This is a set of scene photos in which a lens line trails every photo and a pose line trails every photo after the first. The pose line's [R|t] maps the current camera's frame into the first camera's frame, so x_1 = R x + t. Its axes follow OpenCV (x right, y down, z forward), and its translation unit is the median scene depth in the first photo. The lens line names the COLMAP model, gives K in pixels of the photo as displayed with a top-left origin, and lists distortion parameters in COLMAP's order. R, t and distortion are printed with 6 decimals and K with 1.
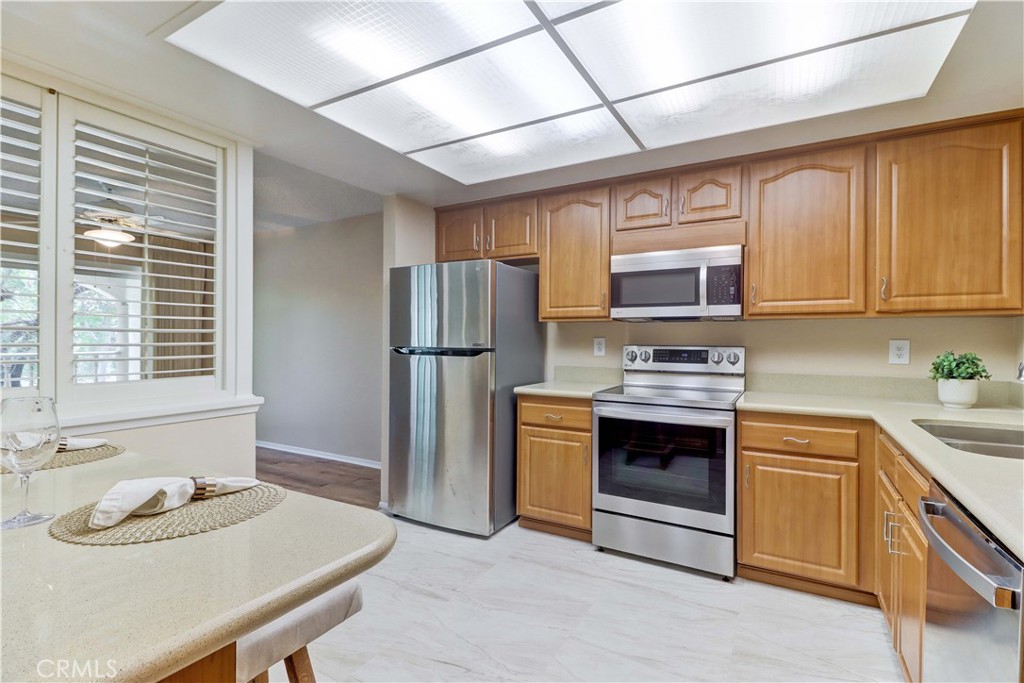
lens RADIAL K [[480.2, 0, 518.3], [0, 480.2, 341.6], [0, 0, 1]] dist [0.025083, -0.015760]
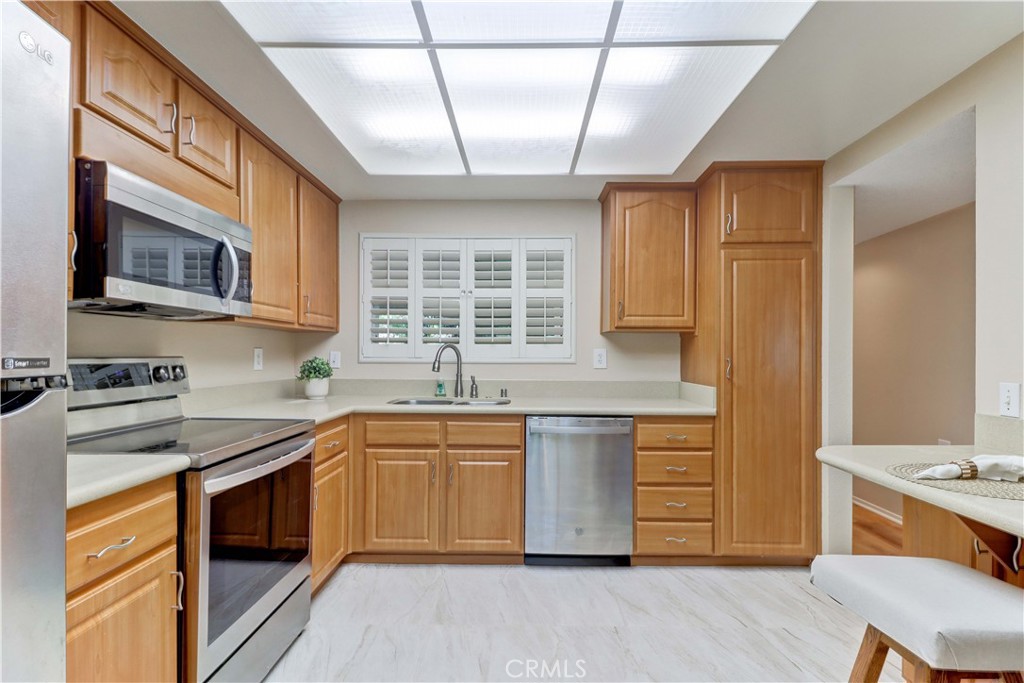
lens RADIAL K [[481.9, 0, 517.5], [0, 481.9, 353.4], [0, 0, 1]] dist [0.027075, -0.017094]
pose [[-0.480155, -0.007481, 0.877152, -0.457343], [-0.004617, 0.999971, 0.006001, -0.000973], [-0.877171, -0.001169, -0.480176, 0.998657]]
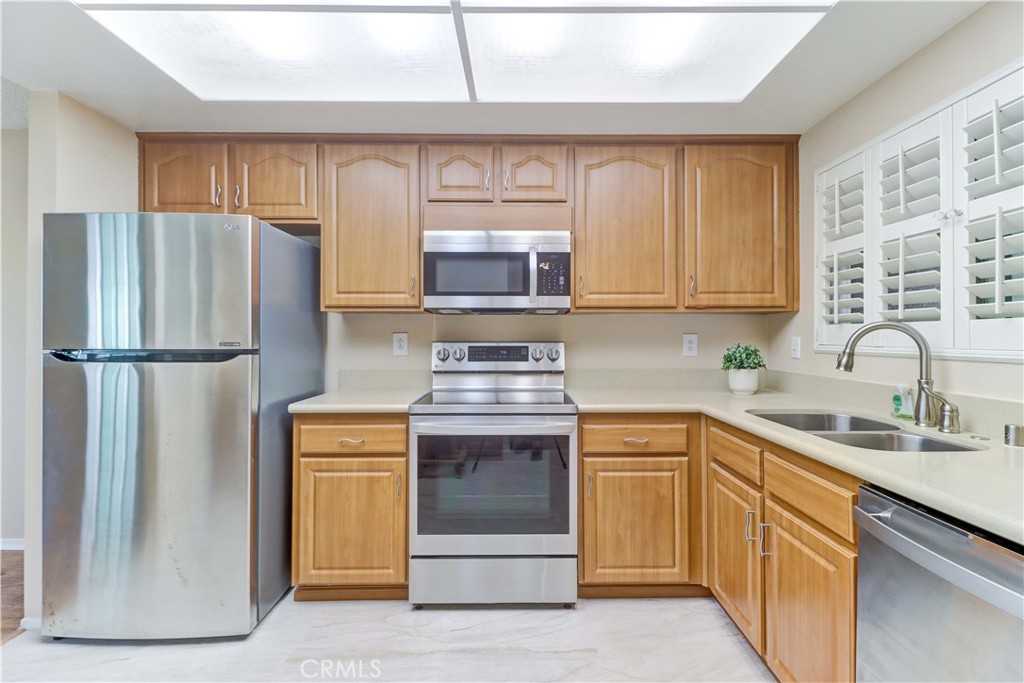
lens RADIAL K [[473.9, 0, 520.7], [0, 473.9, 334.0], [0, 0, 1]] dist [0.023972, -0.014565]
pose [[0.863771, -0.003678, 0.503871, -0.075891], [0.007348, 0.999959, -0.005297, -0.000831], [-0.503831, 0.008277, 0.863763, 0.268548]]
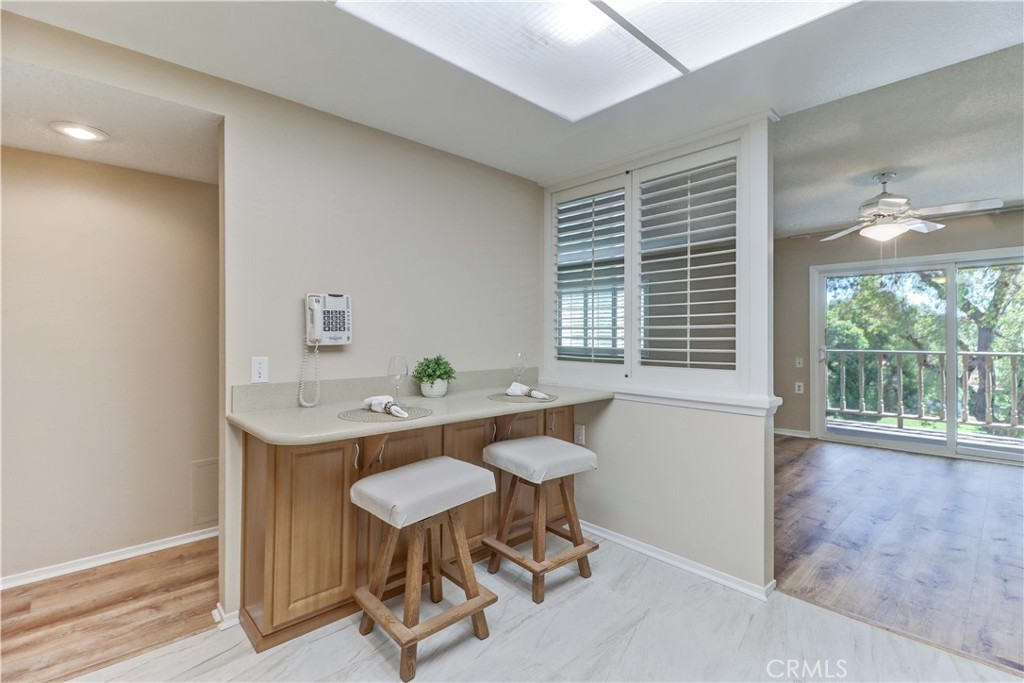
lens RADIAL K [[473.9, 0, 520.7], [0, 473.9, 334.0], [0, 0, 1]] dist [0.023972, -0.014565]
pose [[-0.288689, -0.006707, -0.957400, 0.402524], [-0.005612, 0.999970, -0.005313, 0.002002], [0.957407, 0.003839, -0.288718, 0.790369]]
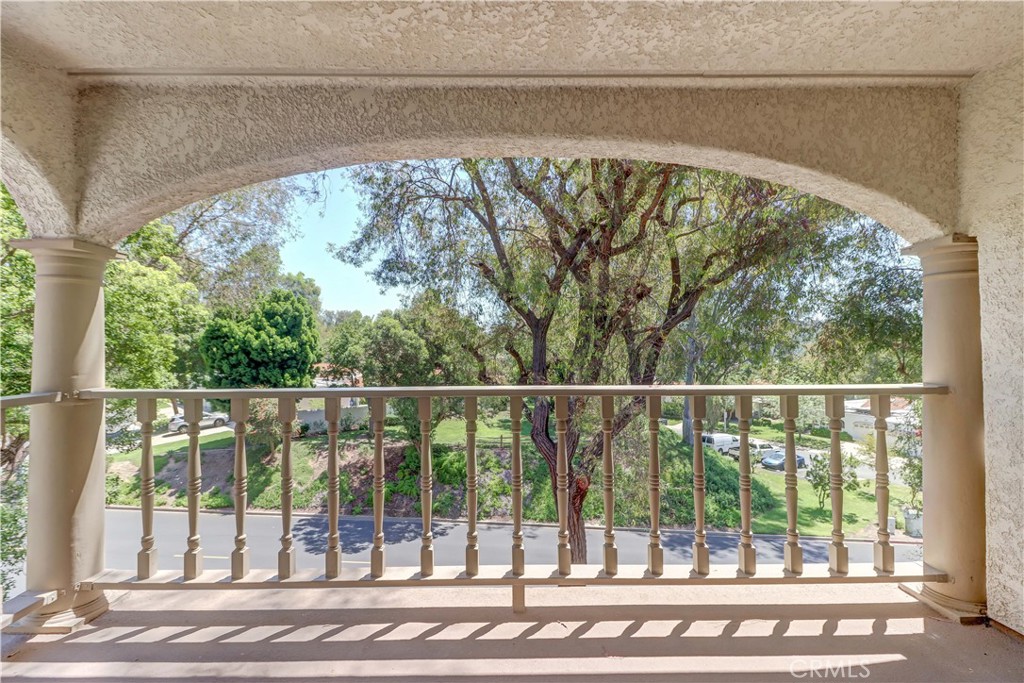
lens RADIAL K [[473.9, 0, 520.7], [0, 473.9, 334.0], [0, 0, 1]] dist [0.023972, -0.014565]
pose [[0.506206, -0.026348, -0.862010, -1.839317], [0.001407, 0.999557, -0.029726, -0.010102], [0.862411, 0.013835, 0.506019, 1.532636]]
